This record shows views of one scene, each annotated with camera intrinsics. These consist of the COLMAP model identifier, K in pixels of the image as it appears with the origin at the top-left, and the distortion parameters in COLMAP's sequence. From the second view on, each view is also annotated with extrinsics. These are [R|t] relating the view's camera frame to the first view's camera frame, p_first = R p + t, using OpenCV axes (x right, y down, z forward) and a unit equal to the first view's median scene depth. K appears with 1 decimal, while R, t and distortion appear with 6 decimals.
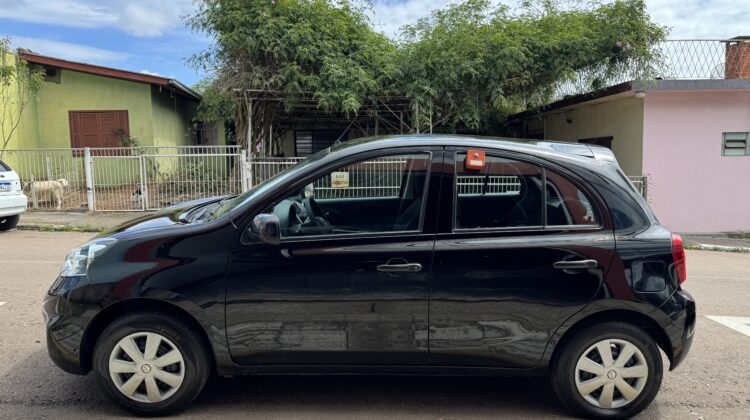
lens RADIAL K [[531.1, 0, 375.5], [0, 531.1, 208.0], [0, 0, 1]] dist [0.000333, -0.013903]
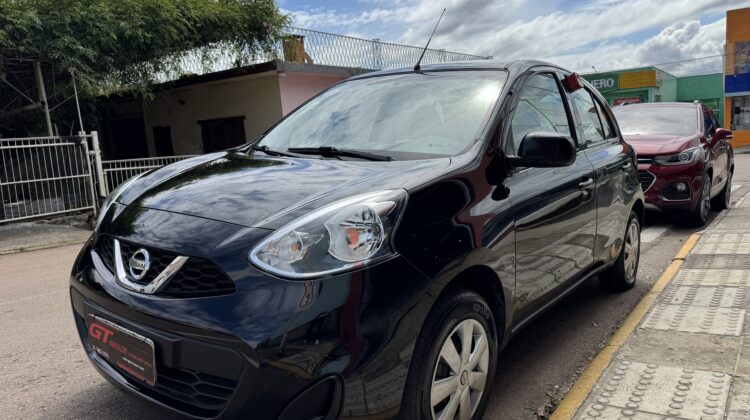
lens RADIAL K [[531.1, 0, 379.4], [0, 531.1, 209.7], [0, 0, 1]] dist [0.000333, -0.013903]
pose [[0.589609, -0.138994, 0.795639, -0.292213], [0.135084, 0.988176, 0.072525, 0.010249], [-0.796312, 0.064717, 0.601414, 0.197584]]
